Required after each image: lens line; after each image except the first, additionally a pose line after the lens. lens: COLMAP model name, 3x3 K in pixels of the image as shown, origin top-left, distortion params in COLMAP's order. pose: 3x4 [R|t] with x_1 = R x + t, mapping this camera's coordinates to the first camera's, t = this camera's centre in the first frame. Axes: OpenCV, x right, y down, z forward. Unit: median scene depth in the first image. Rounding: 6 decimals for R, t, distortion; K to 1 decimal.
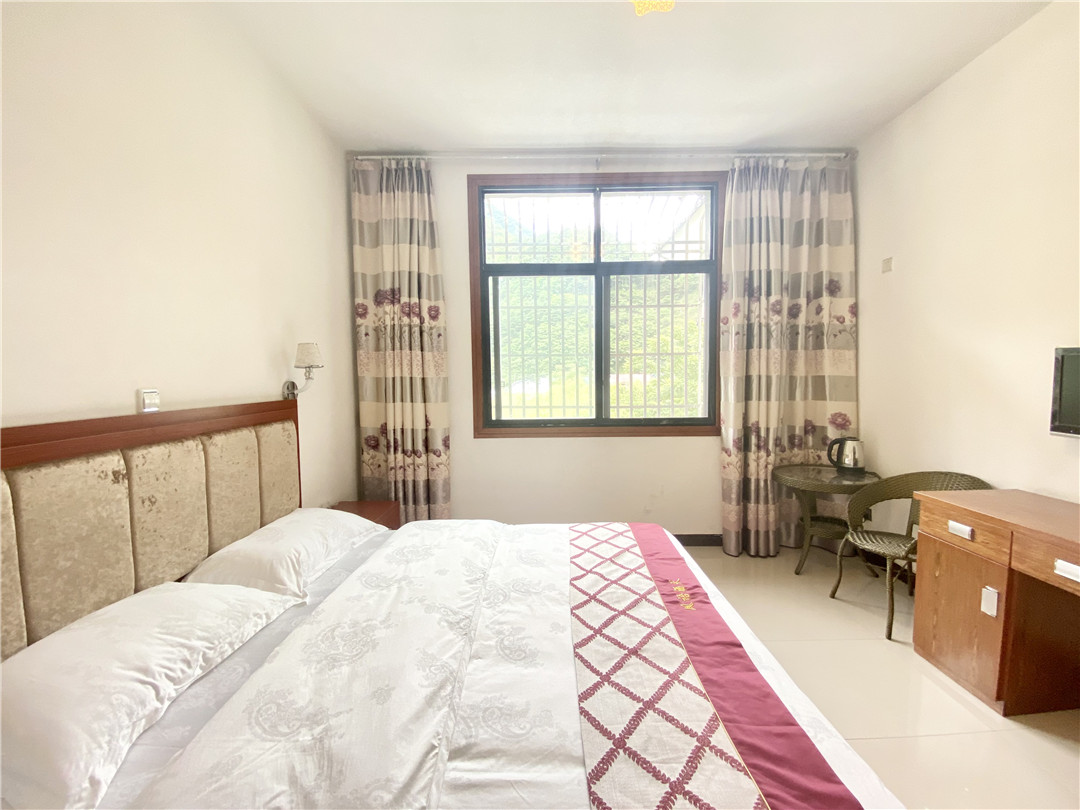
lens RADIAL K [[434.2, 0, 540.0], [0, 434.2, 405.0], [0, 0, 1]] dist [0.023283, -0.000287]
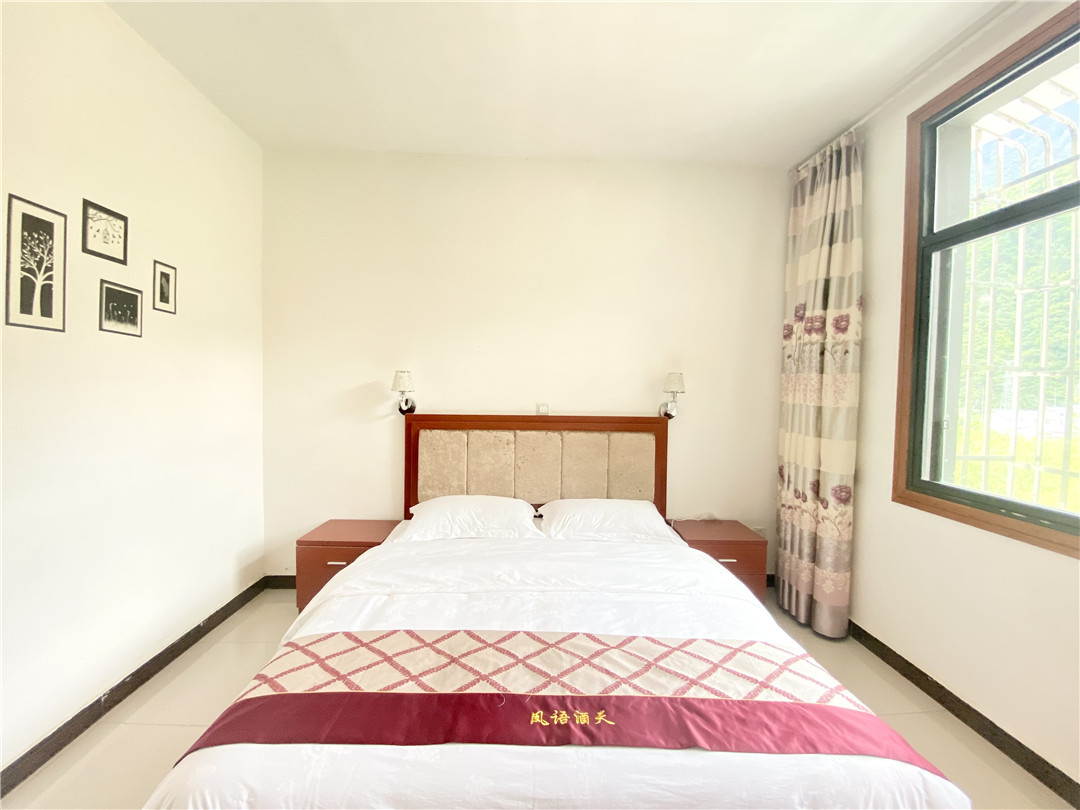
lens RADIAL K [[434.2, 0, 540.0], [0, 434.2, 405.0], [0, 0, 1]] dist [0.023283, -0.000287]
pose [[0.067884, 0.055534, -0.996146, 0.517444], [-0.085718, 0.995082, 0.049633, -0.062421], [0.994004, 0.082019, 0.072311, 0.430543]]
